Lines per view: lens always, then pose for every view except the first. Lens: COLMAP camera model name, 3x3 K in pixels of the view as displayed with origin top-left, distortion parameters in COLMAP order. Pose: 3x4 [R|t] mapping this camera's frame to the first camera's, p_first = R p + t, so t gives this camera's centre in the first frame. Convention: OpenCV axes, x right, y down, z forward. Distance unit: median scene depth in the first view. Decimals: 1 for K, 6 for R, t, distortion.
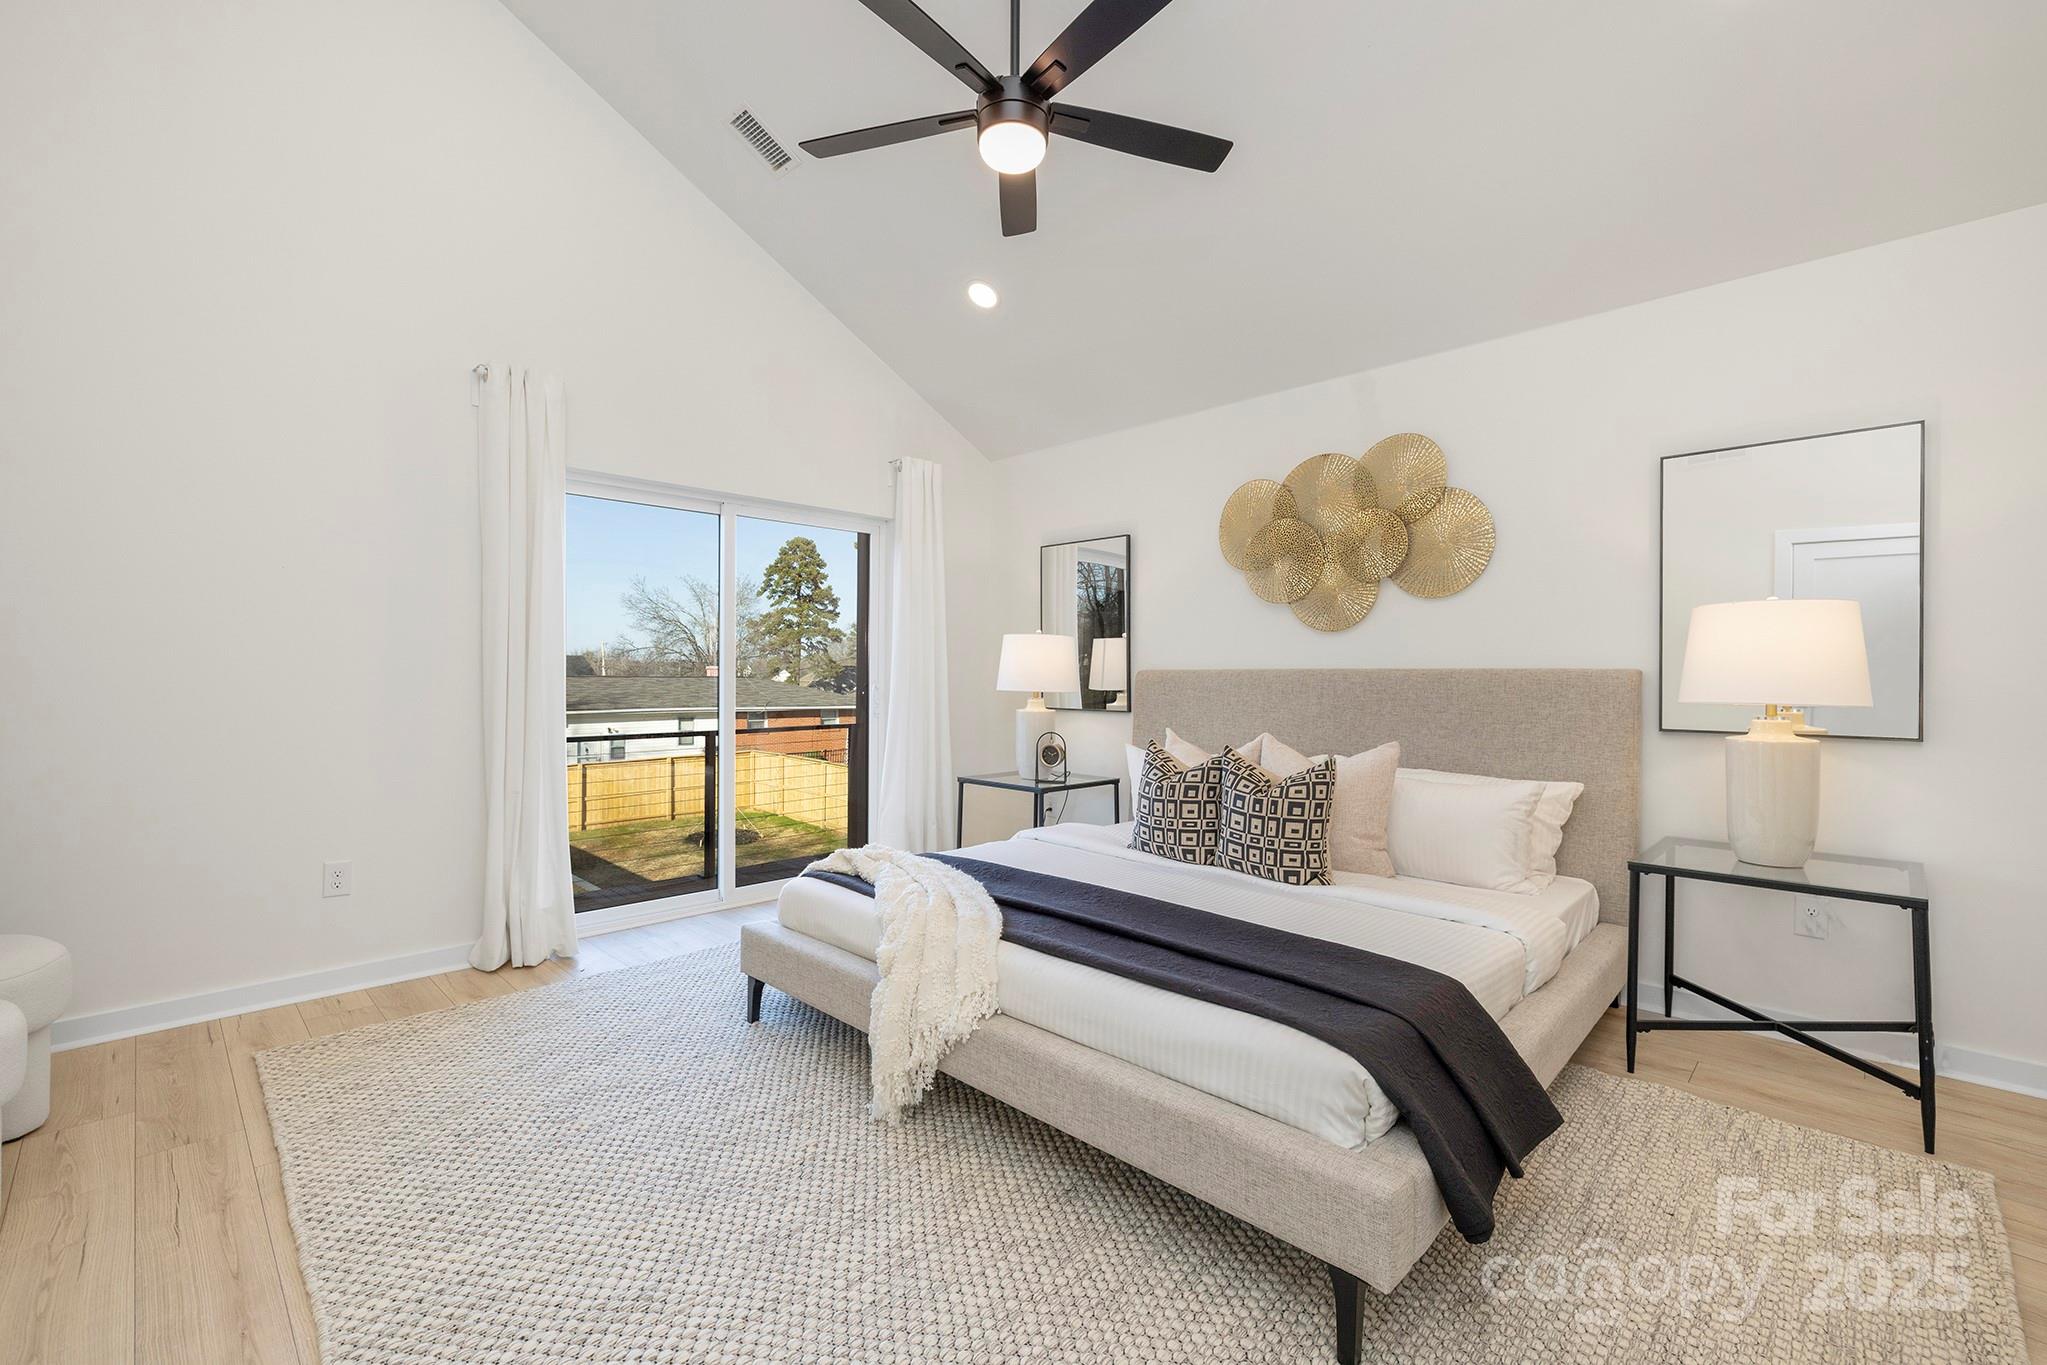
lens RADIAL K [[876.2, 0, 1015.7], [0, 876.2, 676.8], [0, 0, 1]] dist [0.000478, 0.000167]
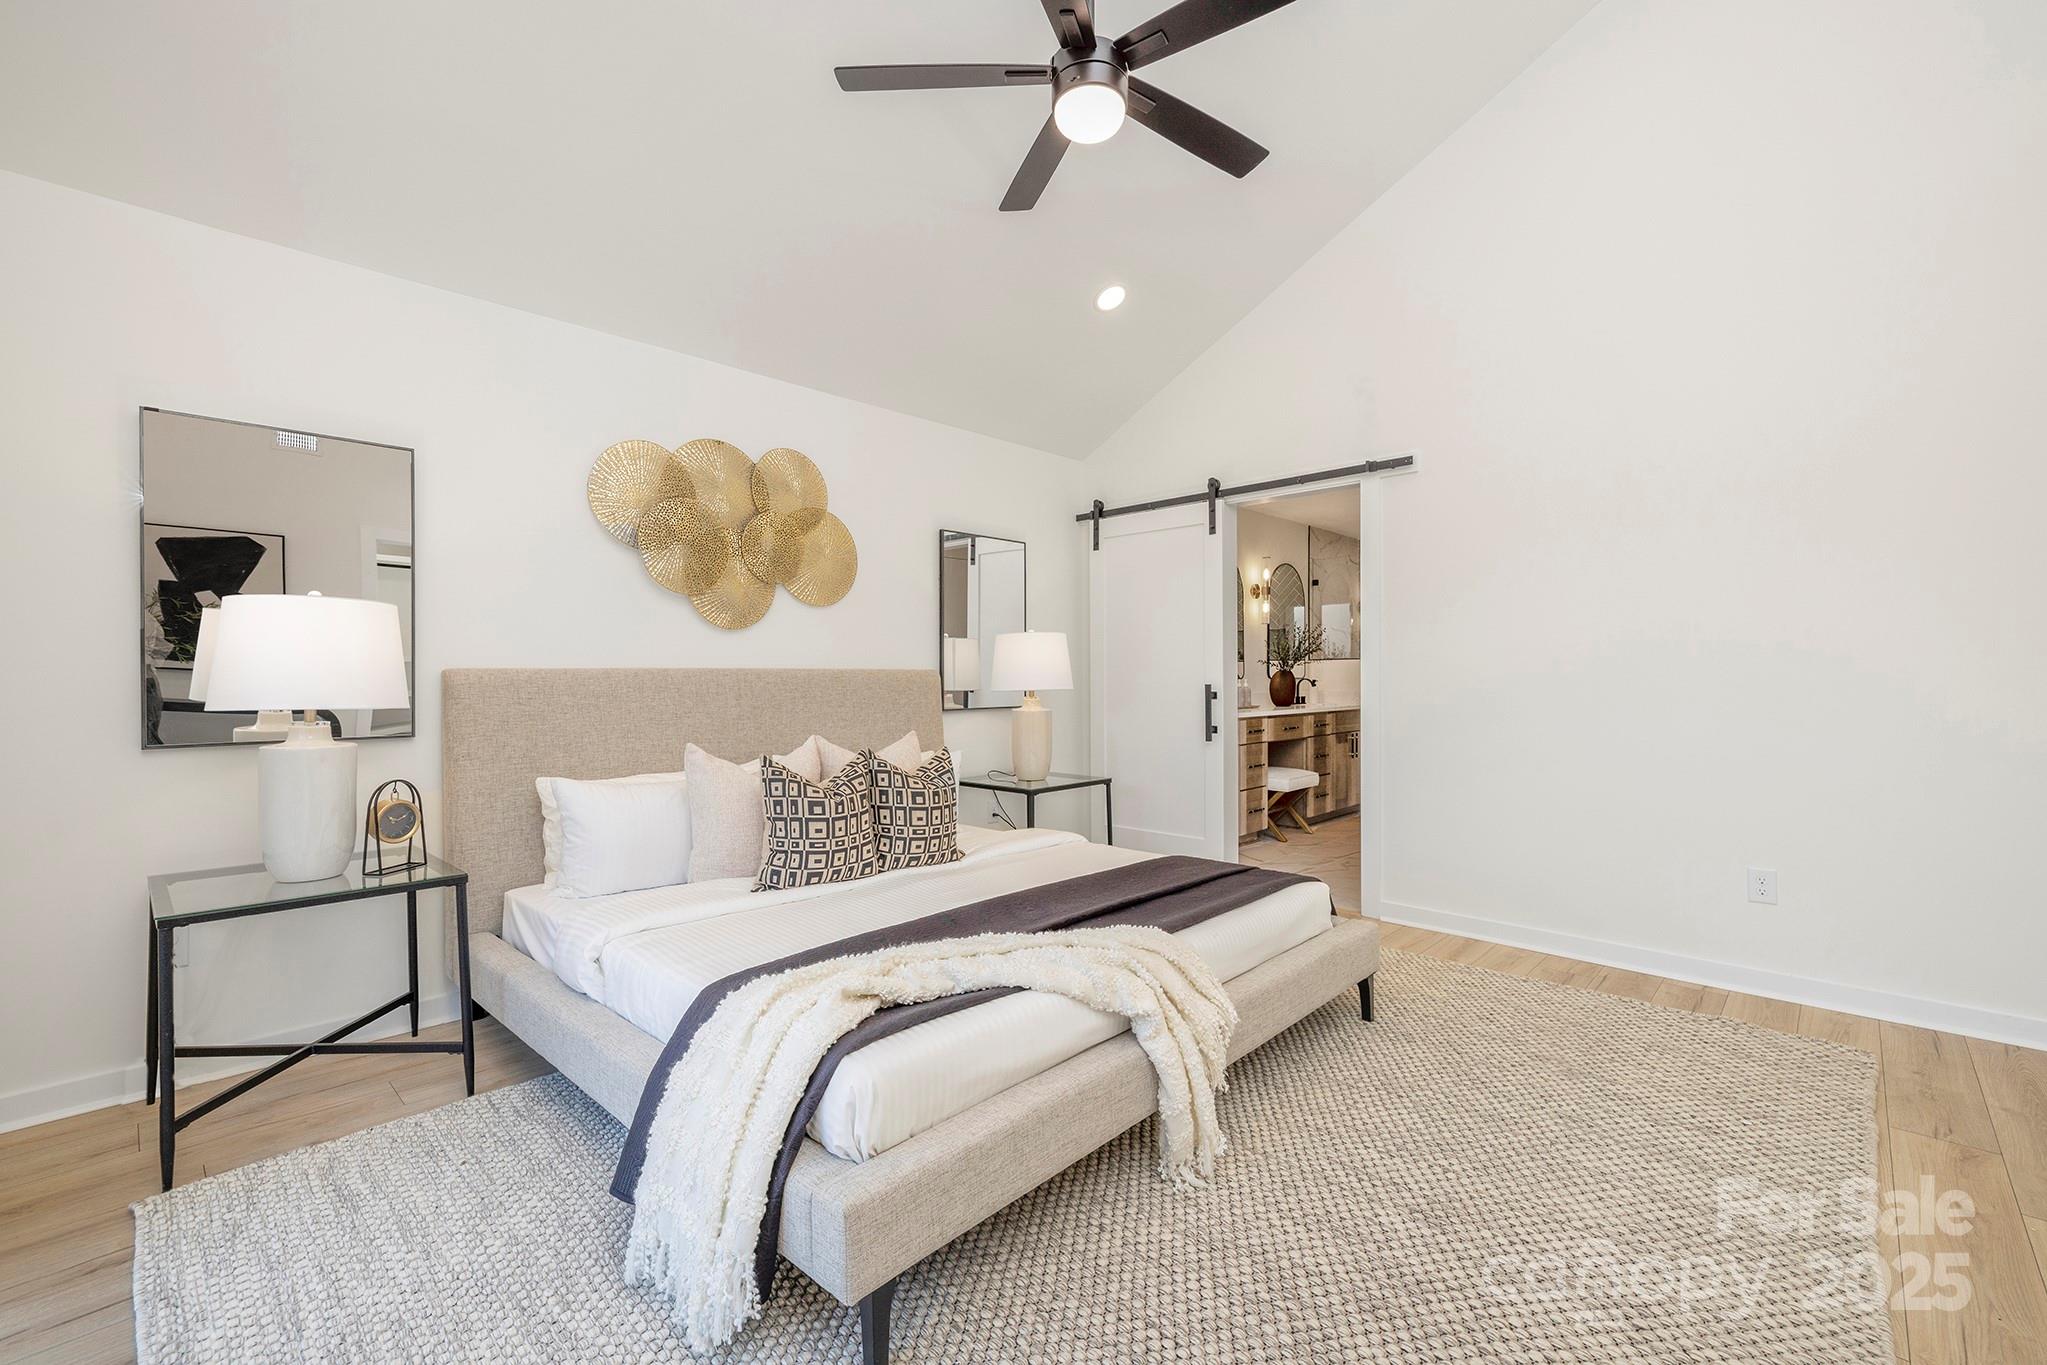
lens RADIAL K [[876.2, 0, 1015.7], [0, 876.2, 676.8], [0, 0, 1]] dist [0.000478, 0.000167]
pose [[-0.041190, -0.007546, 0.999123, -0.692586], [0.000562, 0.999971, 0.007576, -0.008113], [-0.999151, 0.000873, -0.041184, 0.817973]]
